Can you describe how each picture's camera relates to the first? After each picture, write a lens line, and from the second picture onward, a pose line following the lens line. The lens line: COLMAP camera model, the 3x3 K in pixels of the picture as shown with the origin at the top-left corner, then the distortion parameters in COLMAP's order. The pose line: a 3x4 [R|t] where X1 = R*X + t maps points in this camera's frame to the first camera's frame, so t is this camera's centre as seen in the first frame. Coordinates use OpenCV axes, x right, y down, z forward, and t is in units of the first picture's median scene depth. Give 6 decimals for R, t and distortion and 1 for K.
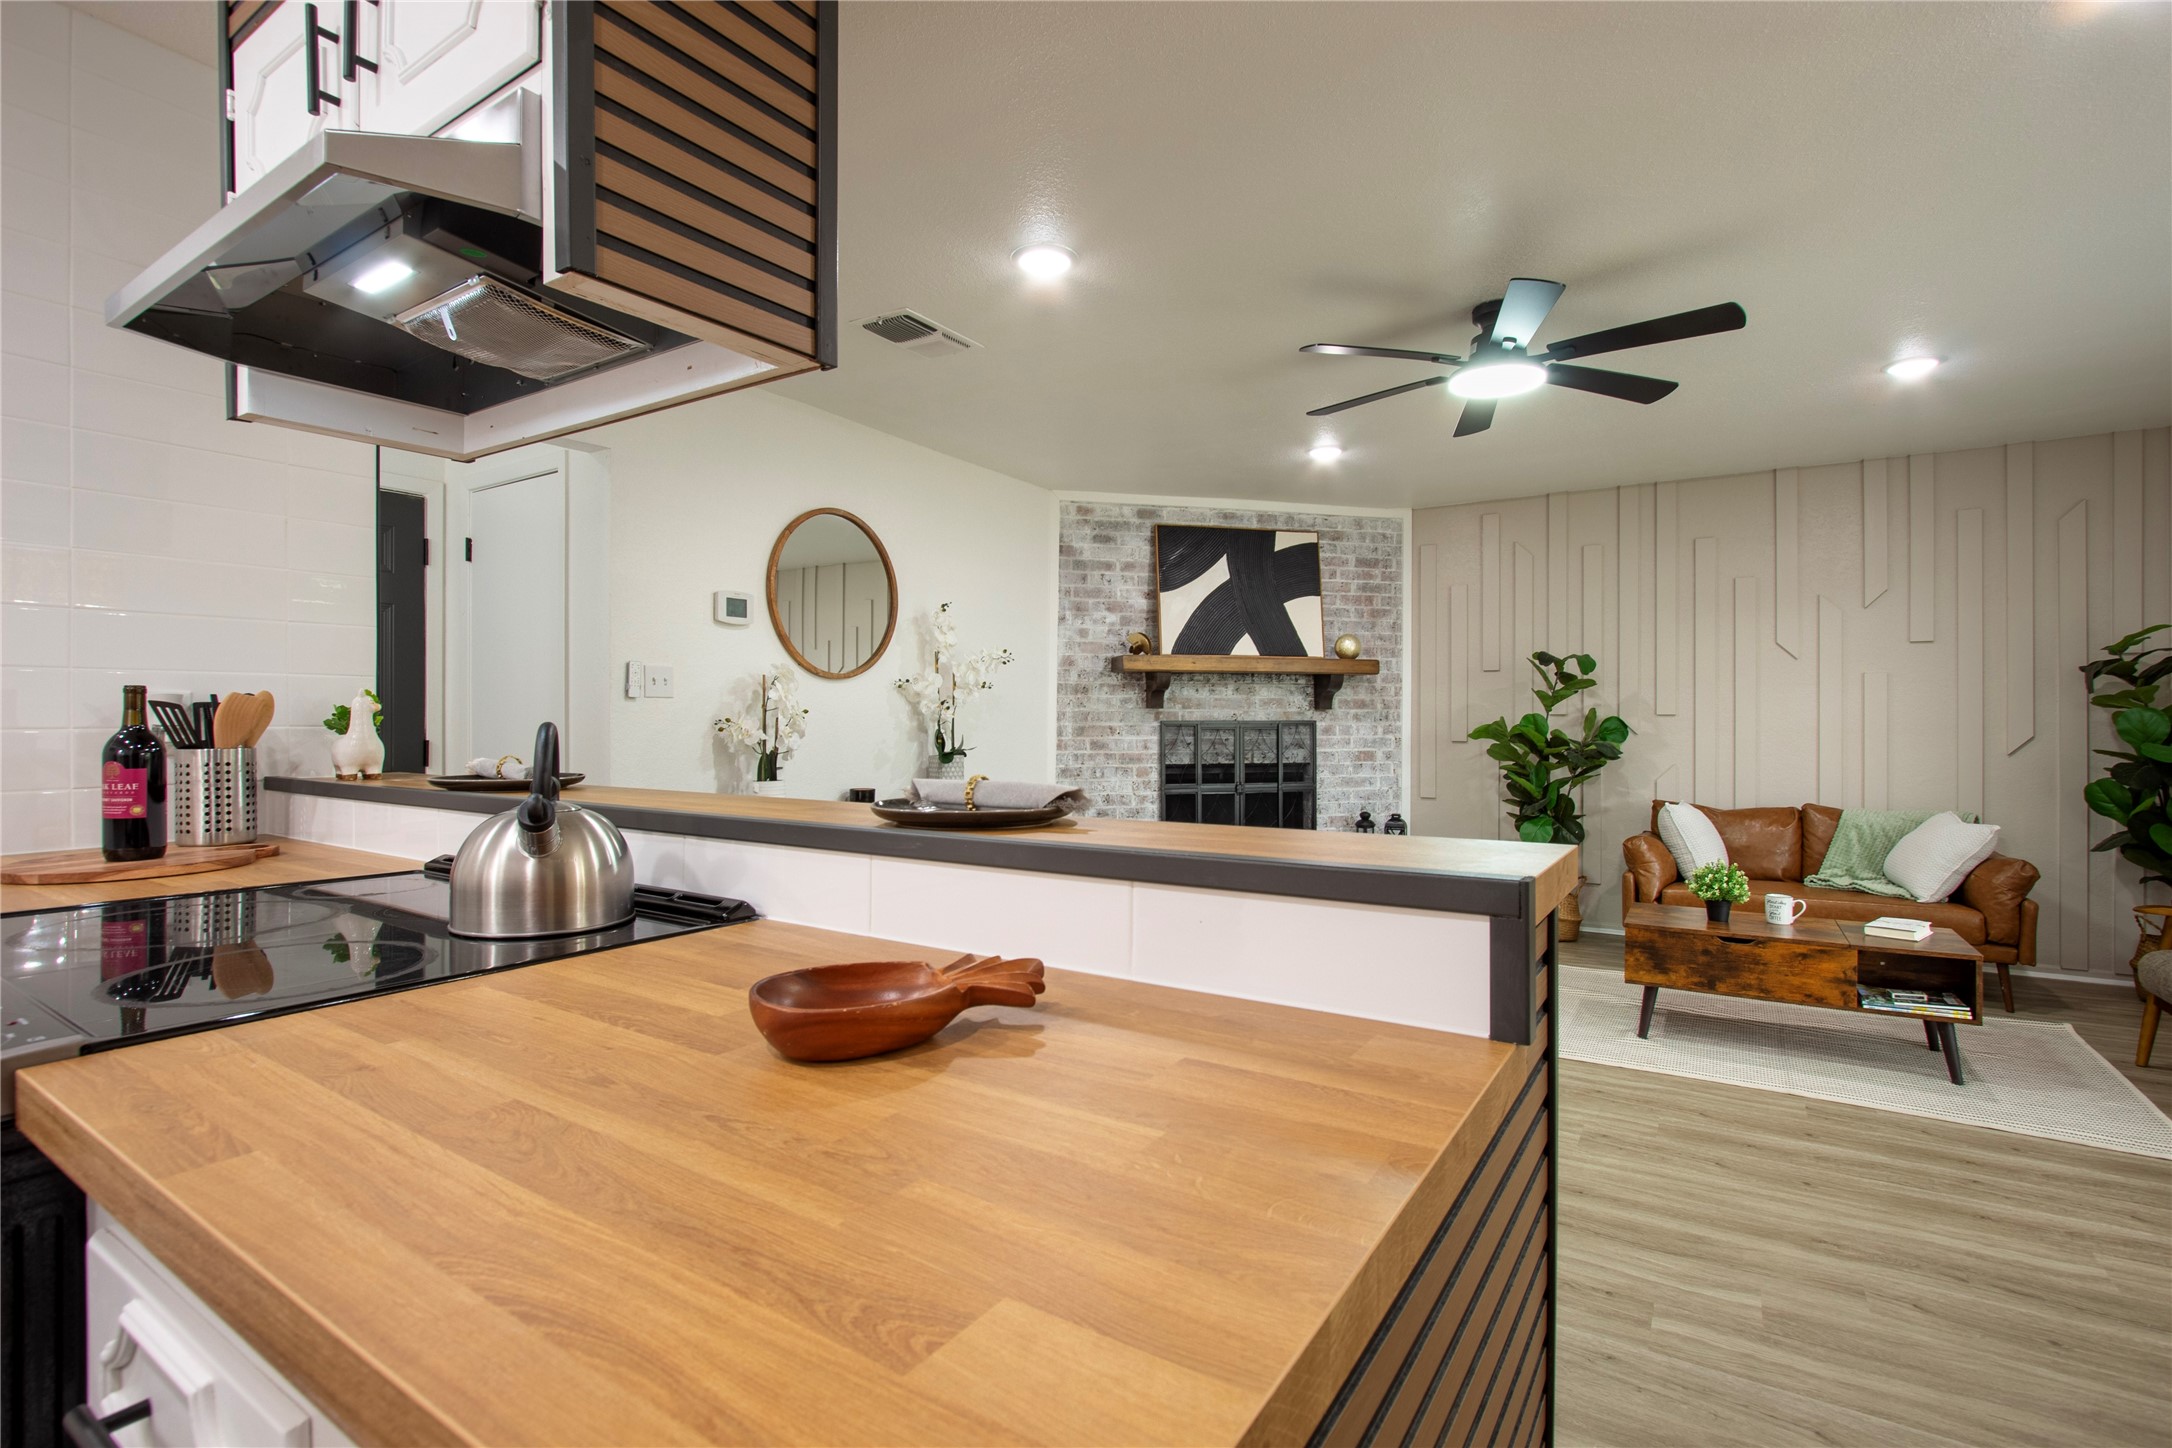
lens RADIAL K [[998.0, 0, 1094.0], [0, 998.0, 722.3], [0, 0, 1]] dist [0.004492, 0.001185]
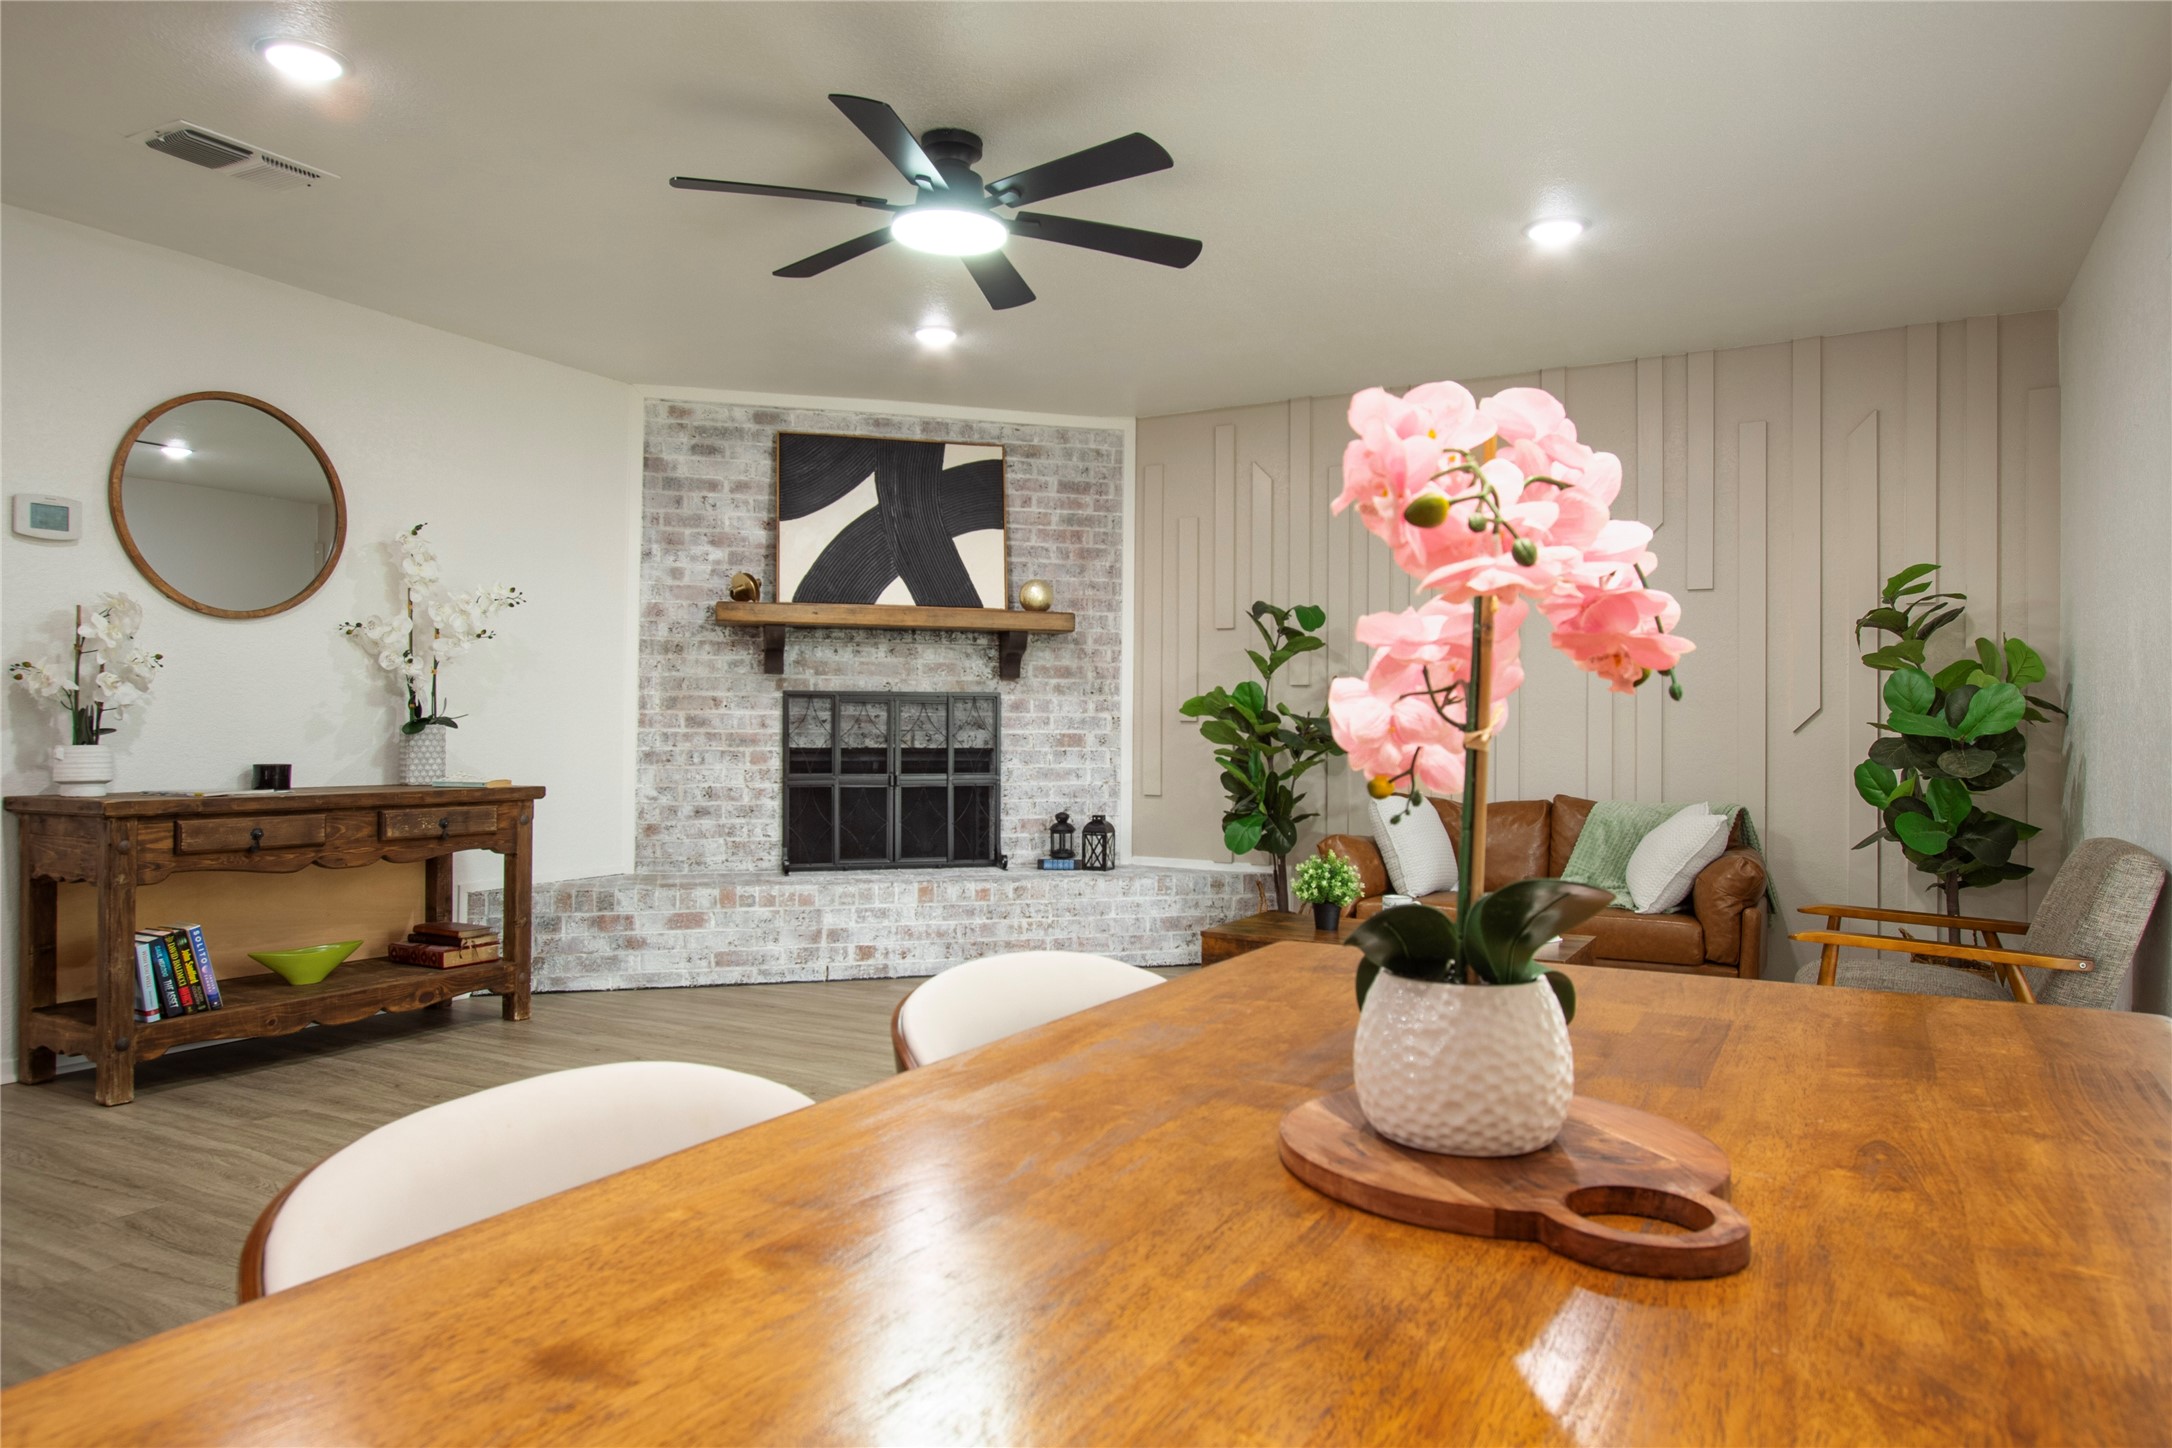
lens RADIAL K [[1353.2, 0, 1081.1], [0, 1353.2, 724.4], [0, 0, 1]] dist [0.002746, 0.006359]
pose [[0.999290, 0.005474, 0.037275, 0.256234], [-0.005274, 0.999971, -0.005478, 0.029154], [-0.037304, 0.005278, 0.999290, -0.037587]]
